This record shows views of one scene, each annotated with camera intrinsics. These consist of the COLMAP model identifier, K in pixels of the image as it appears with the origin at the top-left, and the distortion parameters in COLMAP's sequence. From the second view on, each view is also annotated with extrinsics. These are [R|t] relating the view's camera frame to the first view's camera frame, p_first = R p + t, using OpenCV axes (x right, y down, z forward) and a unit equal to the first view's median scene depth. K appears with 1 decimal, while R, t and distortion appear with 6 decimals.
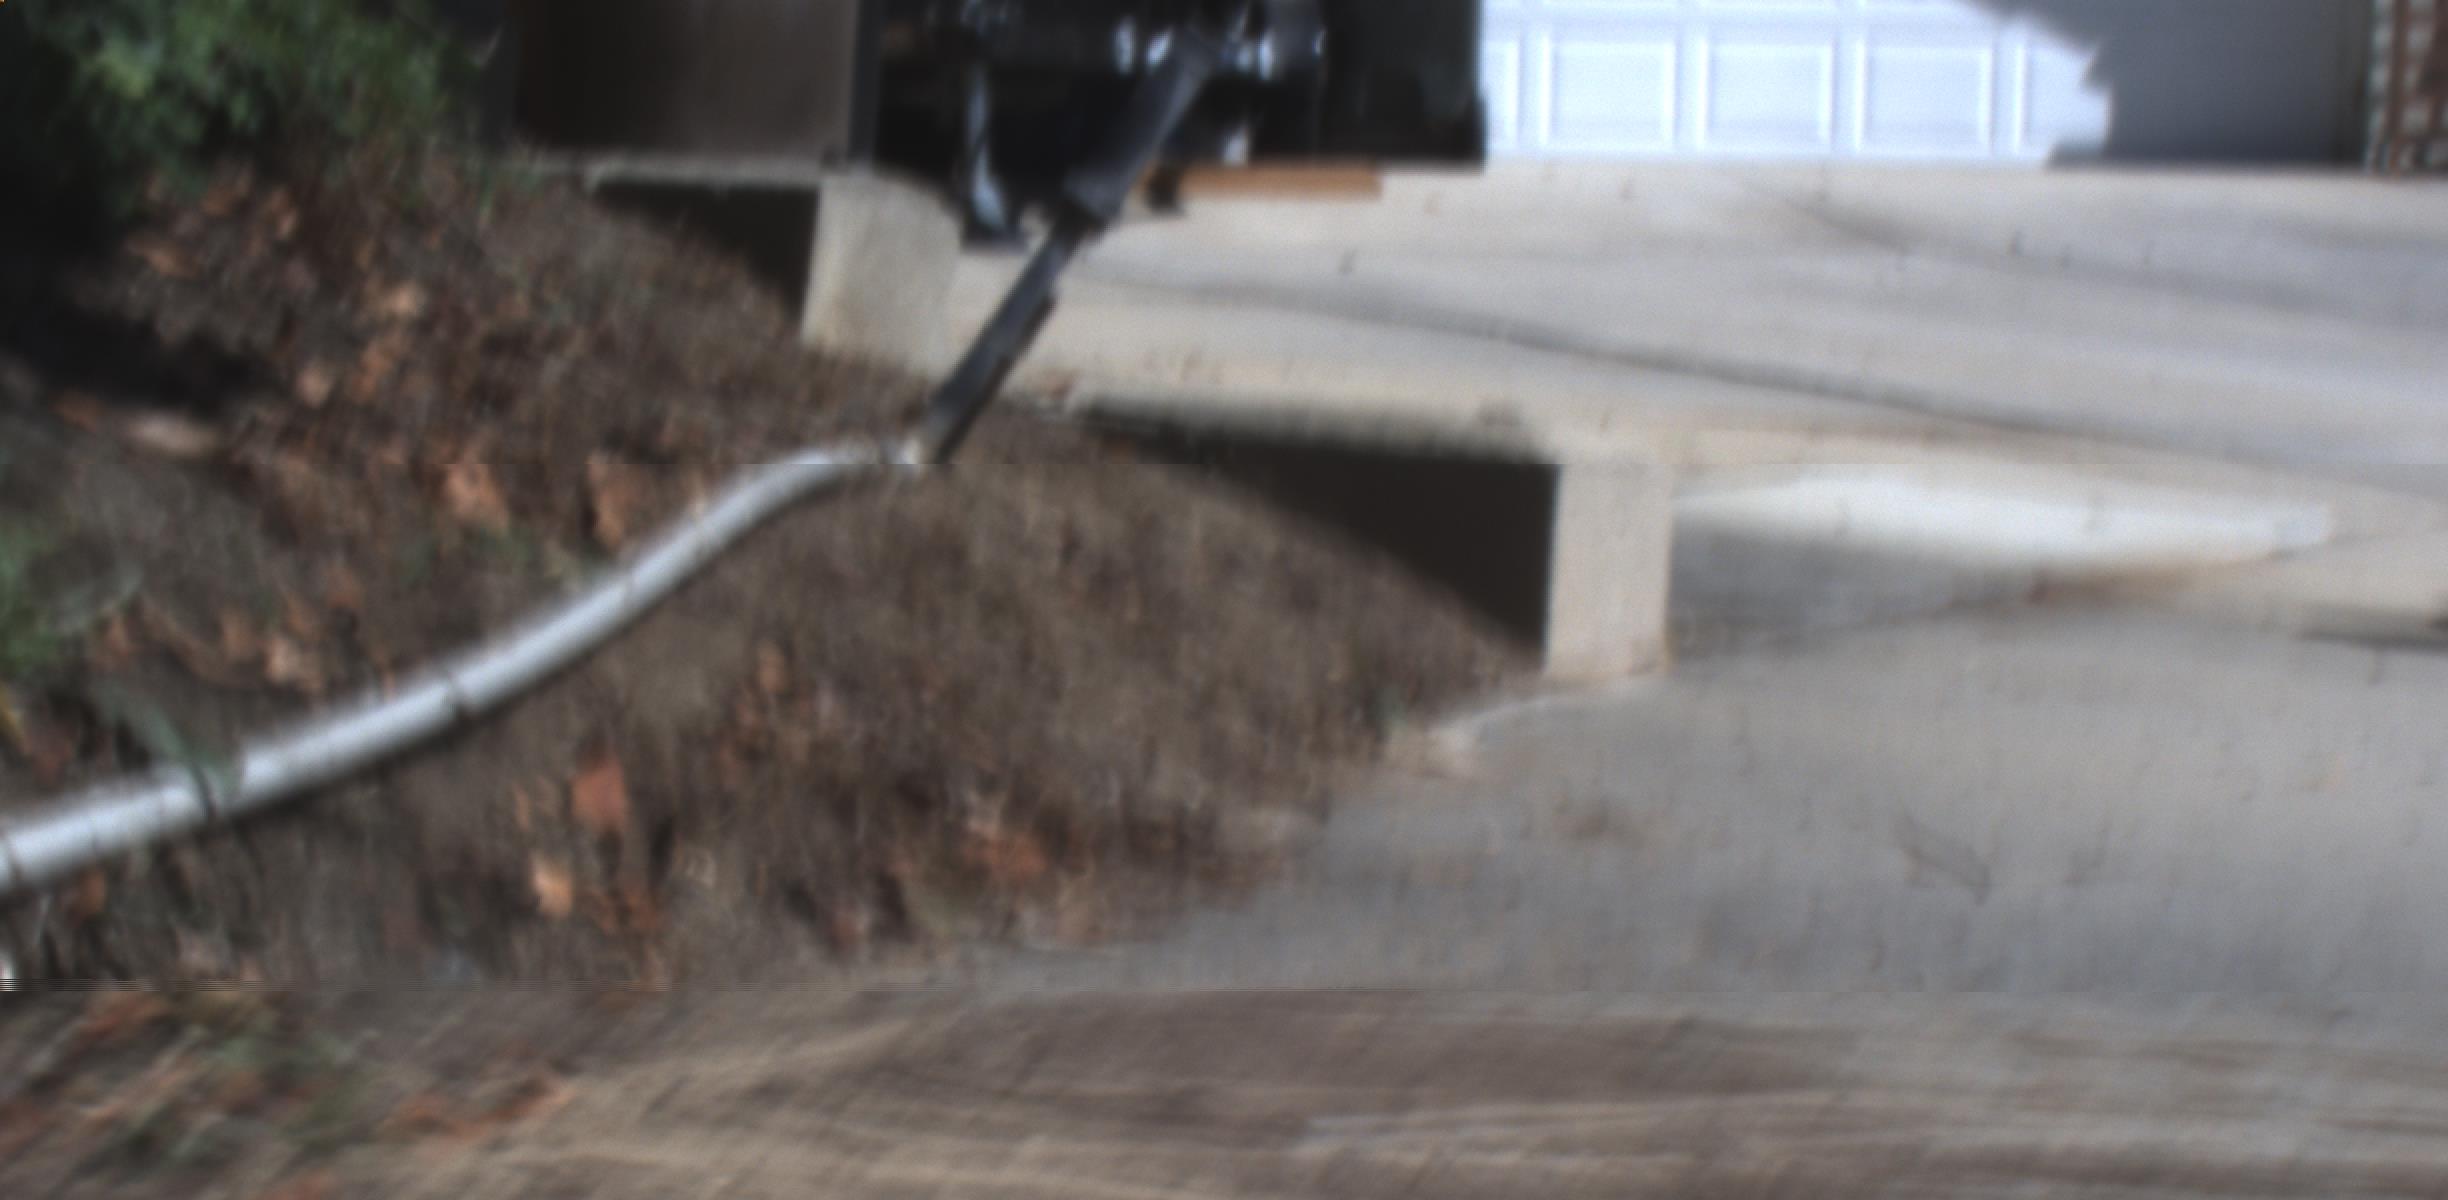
lens RADIAL K [[4995.9, 0, 1292.3], [0, 4995.9, 604.5], [0, 0, 1]] dist [-0.056607, 0.673581]
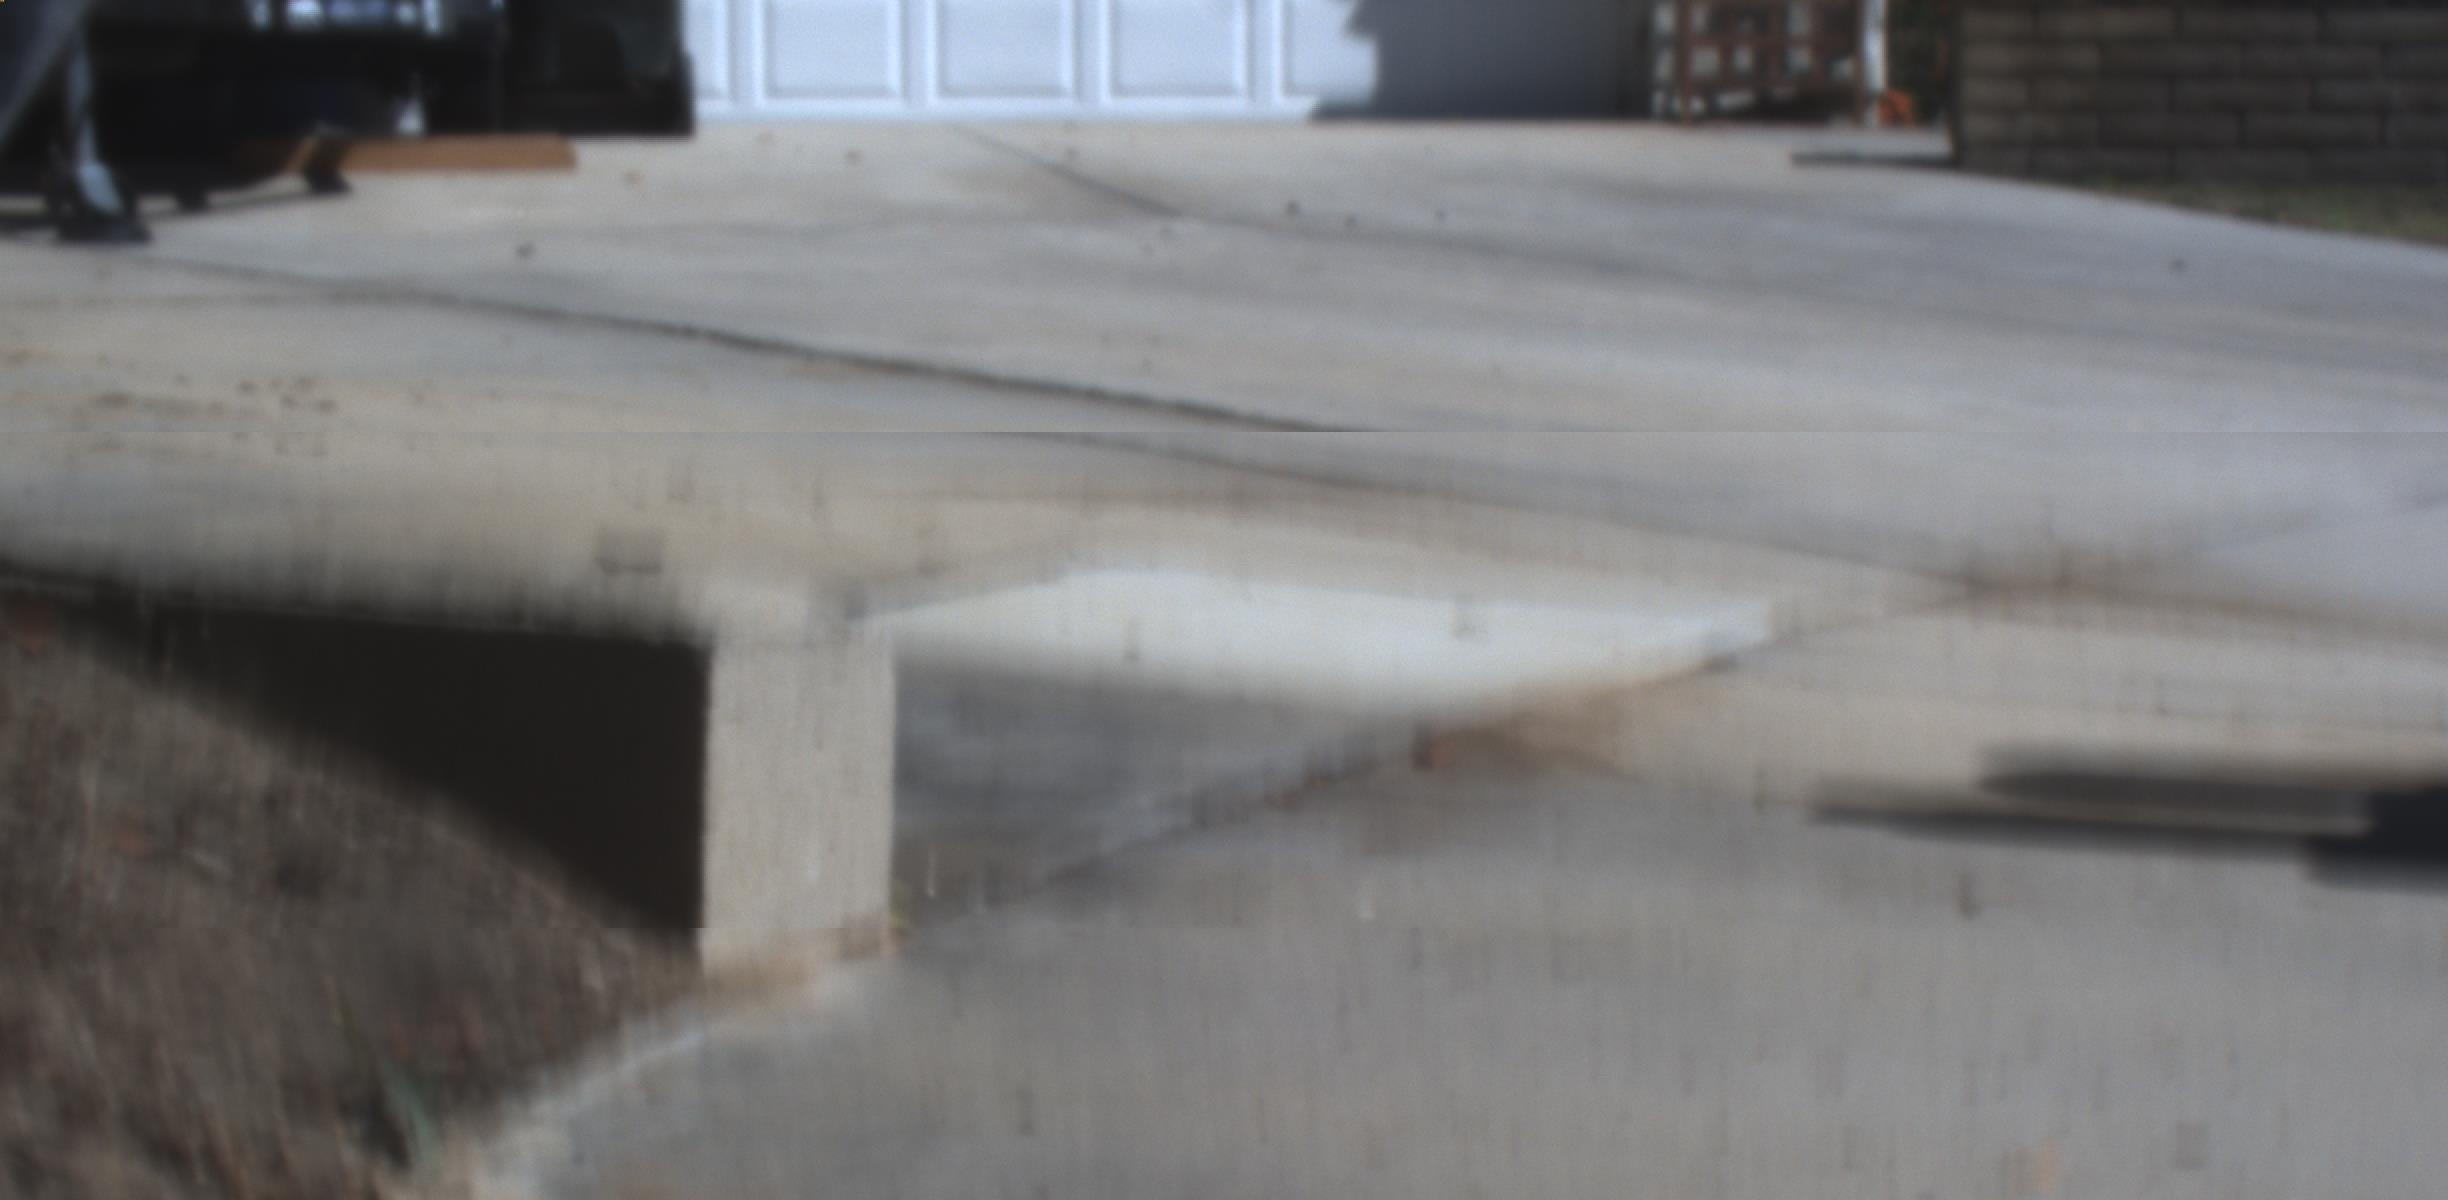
lens RADIAL K [[4995.9, 0, 1292.3], [0, 4995.9, 604.5], [0, 0, 1]] dist [-0.056607, 0.673581]
pose [[0.988340, -0.032461, 0.148762, 0.010562], [0.031103, 0.999451, 0.011443, -0.012567], [-0.149051, -0.006683, 0.988807, 0.119235]]
